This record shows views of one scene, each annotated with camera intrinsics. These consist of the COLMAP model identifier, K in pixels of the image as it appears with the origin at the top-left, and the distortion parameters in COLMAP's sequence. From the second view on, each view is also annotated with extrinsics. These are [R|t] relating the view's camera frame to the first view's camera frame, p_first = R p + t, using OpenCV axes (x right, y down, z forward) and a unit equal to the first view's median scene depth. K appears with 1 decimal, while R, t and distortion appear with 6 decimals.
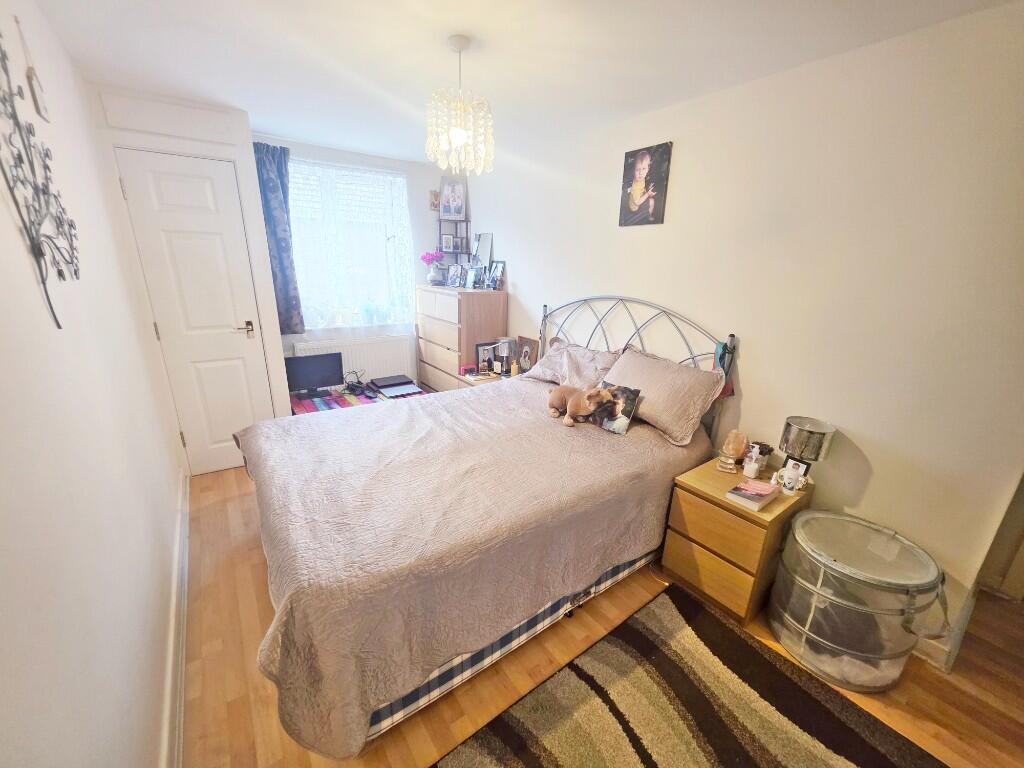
lens RADIAL K [[405.9, 0, 510.0], [0, 405.9, 399.4], [0, 0, 1]] dist [-0.000202, -0.000279]
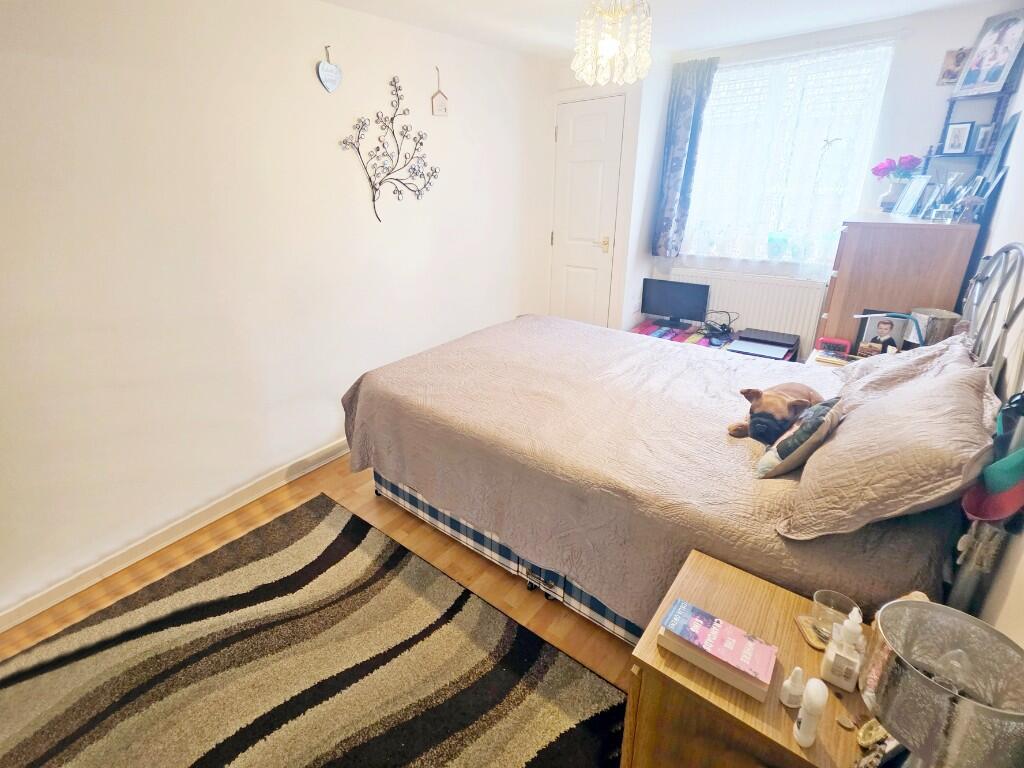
lens RADIAL K [[550.6, 0, 512.0], [0, 550.6, 384.0], [0, 0, 1]] dist [0.001129, -0.000263]
pose [[0.211488, 0.318555, -0.924011, 0.849919], [-0.280771, 0.925348, 0.254753, -0.133200], [0.936184, 0.205558, 0.285140, 0.407406]]
